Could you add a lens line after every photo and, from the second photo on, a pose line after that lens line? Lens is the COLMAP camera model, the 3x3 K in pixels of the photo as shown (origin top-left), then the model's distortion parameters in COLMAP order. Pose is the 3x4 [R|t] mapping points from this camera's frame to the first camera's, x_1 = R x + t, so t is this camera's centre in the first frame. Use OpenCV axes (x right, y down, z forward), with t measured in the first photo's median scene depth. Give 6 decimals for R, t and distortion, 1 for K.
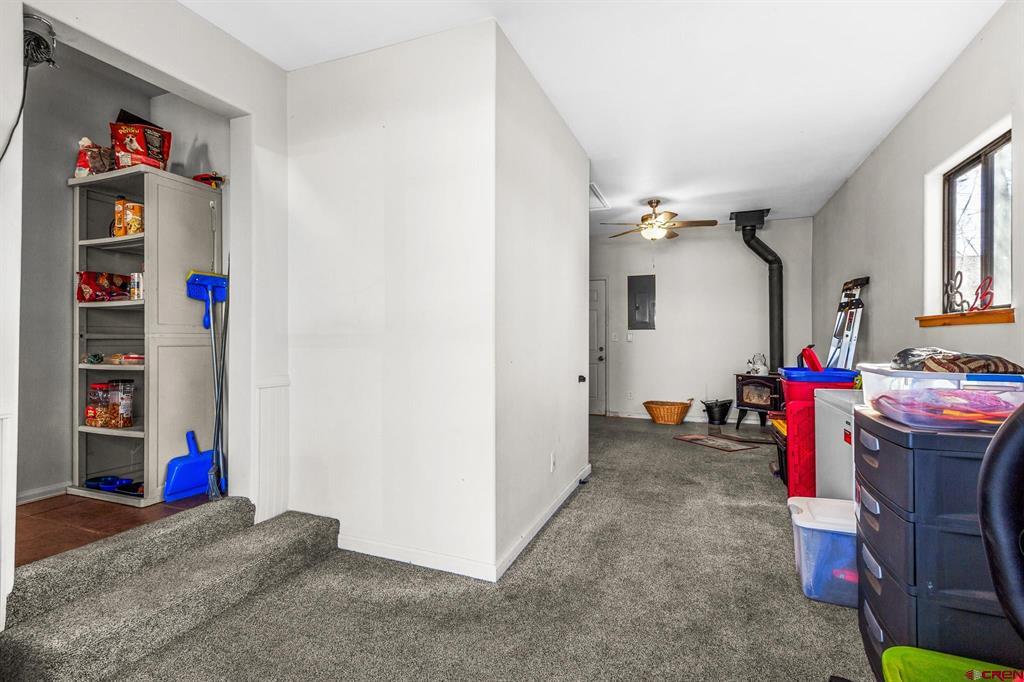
lens RADIAL K [[478.7, 0, 516.1], [0, 478.7, 333.6], [0, 0, 1]] dist [0.000039, -0.001117]
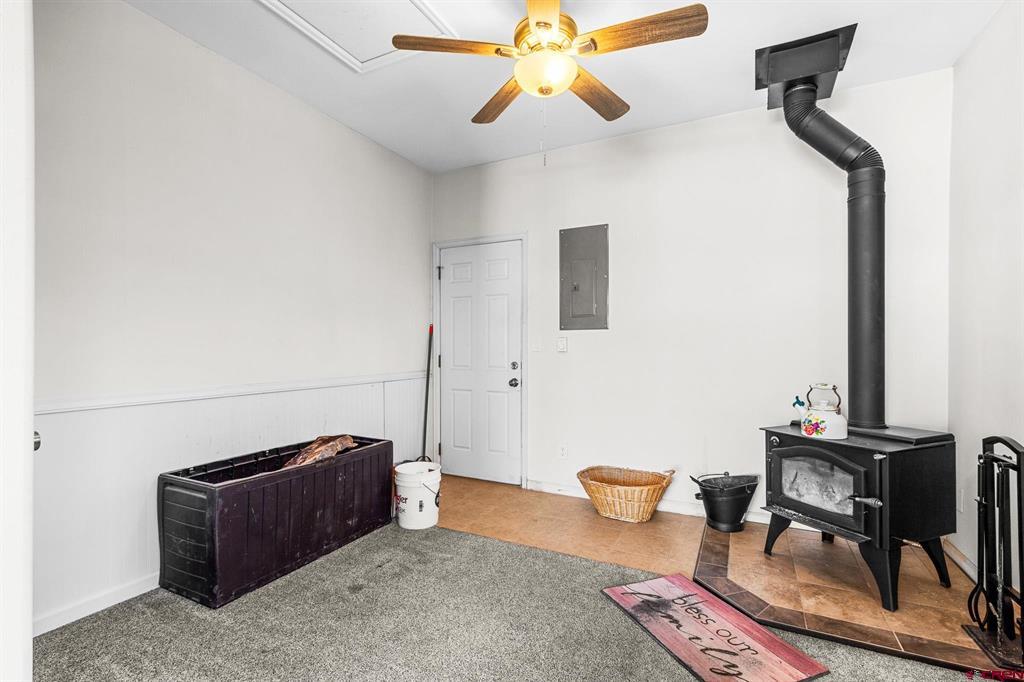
lens RADIAL K [[478.7, 0, 505.2], [0, 478.7, 348.3], [0, 0, 1]] dist [0.000039, -0.001117]
pose [[0.996339, -0.000292, -0.085495, 0.257779], [0.001769, 0.999850, 0.017211, 0.003846], [0.085477, -0.017300, 0.996190, 0.541015]]
